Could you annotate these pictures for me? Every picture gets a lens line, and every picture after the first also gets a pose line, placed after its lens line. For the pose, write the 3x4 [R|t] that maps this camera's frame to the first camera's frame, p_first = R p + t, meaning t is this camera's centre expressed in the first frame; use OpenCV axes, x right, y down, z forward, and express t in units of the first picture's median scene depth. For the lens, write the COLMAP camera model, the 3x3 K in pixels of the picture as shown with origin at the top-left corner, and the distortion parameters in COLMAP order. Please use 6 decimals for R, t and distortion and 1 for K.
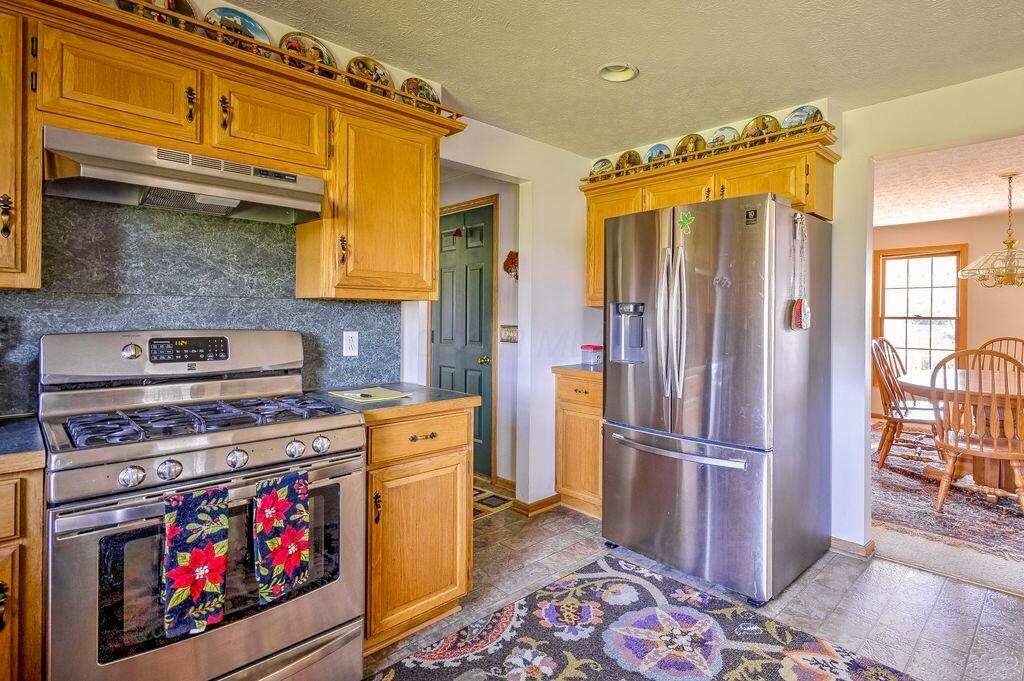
lens RADIAL K [[519.9, 0, 552.5], [0, 519.9, 315.7], [0, 0, 1]] dist [0.005894, -0.000154]
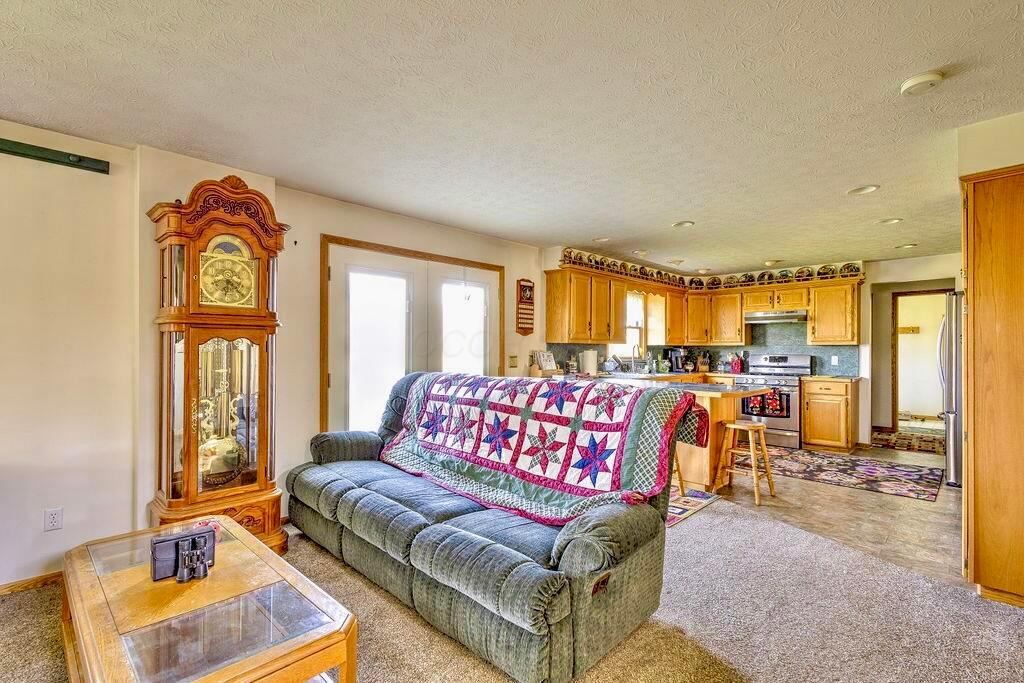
lens RADIAL K [[477.8, 0, 514.9], [0, 477.8, 346.0], [0, 0, 1]] dist [0.004995, 0.000314]
pose [[-0.004860, -0.012314, -0.999912, 2.685267], [0.001192, 0.999923, -0.012320, 0.007127], [0.999987, -0.001252, -0.004845, -0.875548]]
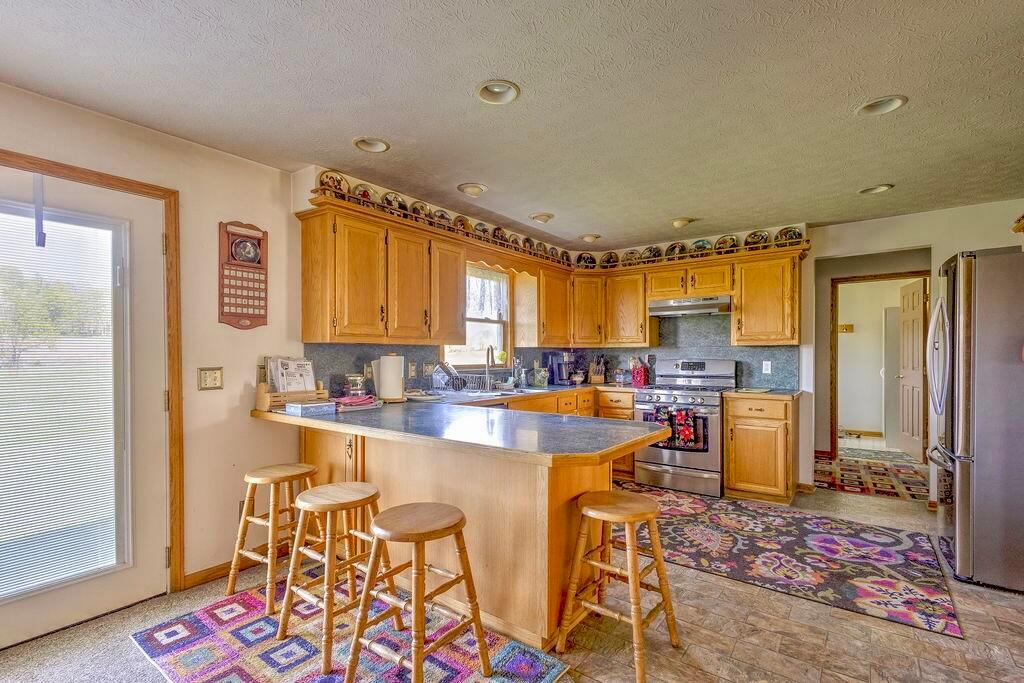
lens RADIAL K [[477.8, 0, 518.1], [0, 477.8, 355.5], [0, 0, 1]] dist [0.004995, 0.000314]
pose [[0.133855, -0.003240, -0.990996, 1.587252], [0.008245, 0.999964, -0.002156, 0.005320], [0.990967, -0.007882, 0.133877, -0.240496]]
